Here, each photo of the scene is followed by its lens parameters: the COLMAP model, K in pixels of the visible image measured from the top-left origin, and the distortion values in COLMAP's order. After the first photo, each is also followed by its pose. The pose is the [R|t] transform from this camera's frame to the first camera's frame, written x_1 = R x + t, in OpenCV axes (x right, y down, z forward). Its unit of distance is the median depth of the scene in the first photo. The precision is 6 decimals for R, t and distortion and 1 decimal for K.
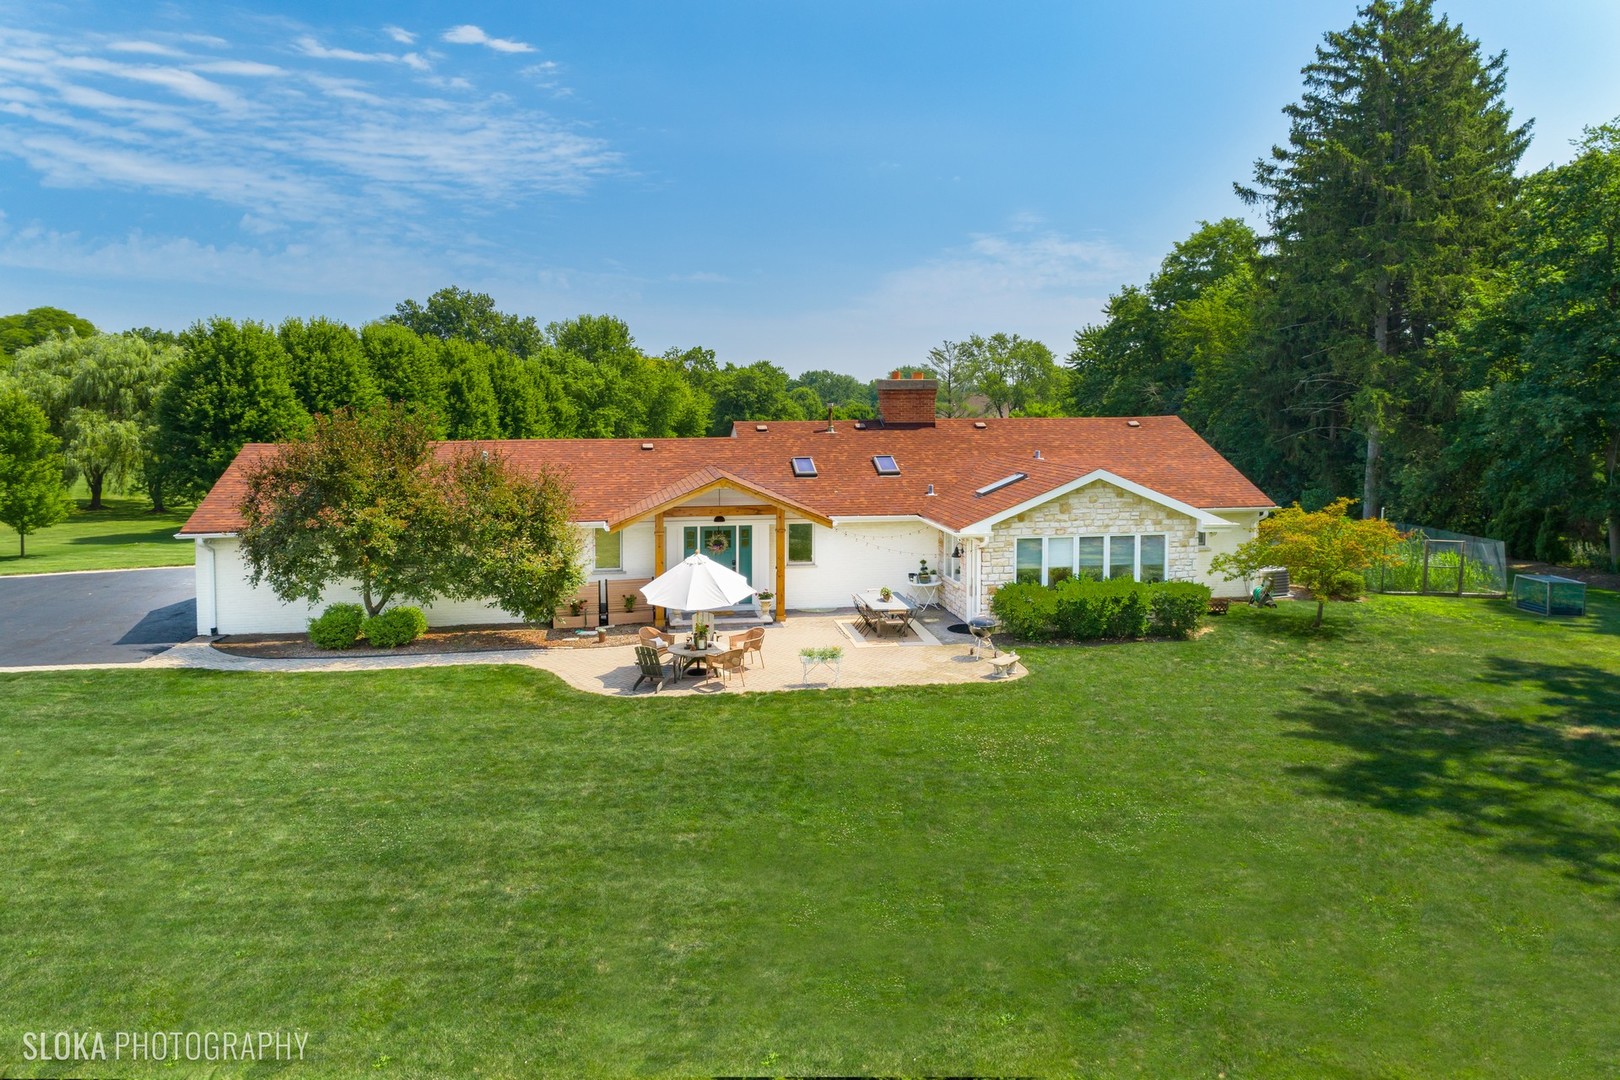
lens RADIAL K [[1204.6, 0, 785.6], [0, 1204.6, 537.5], [0, 0, 1]] dist [0.070164, 0.000396]
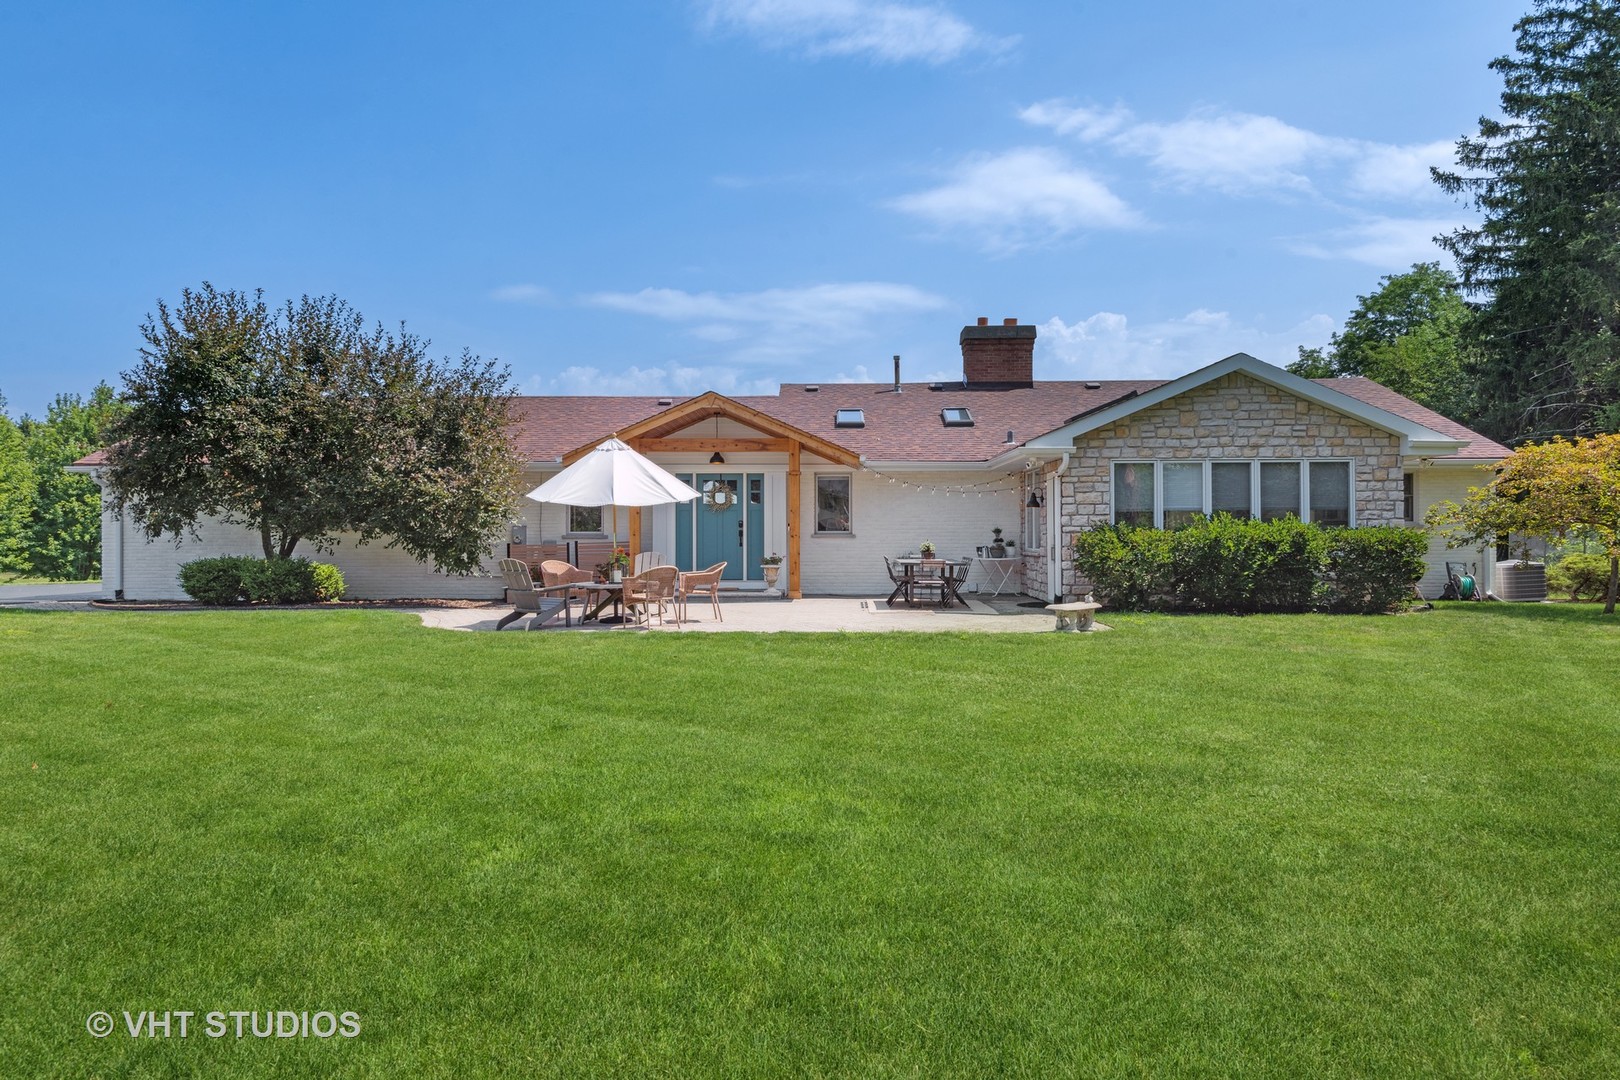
lens RADIAL K [[1065.6, 0, 810.0], [0, 1065.6, 540.0], [0, 0, 1]] dist [0.034352, -0.002789]
pose [[0.985129, 0.014945, -0.171165, 0.120184], [-0.038579, 0.990013, -0.135598, 0.125043], [0.167429, 0.140184, 0.975867, 0.372644]]
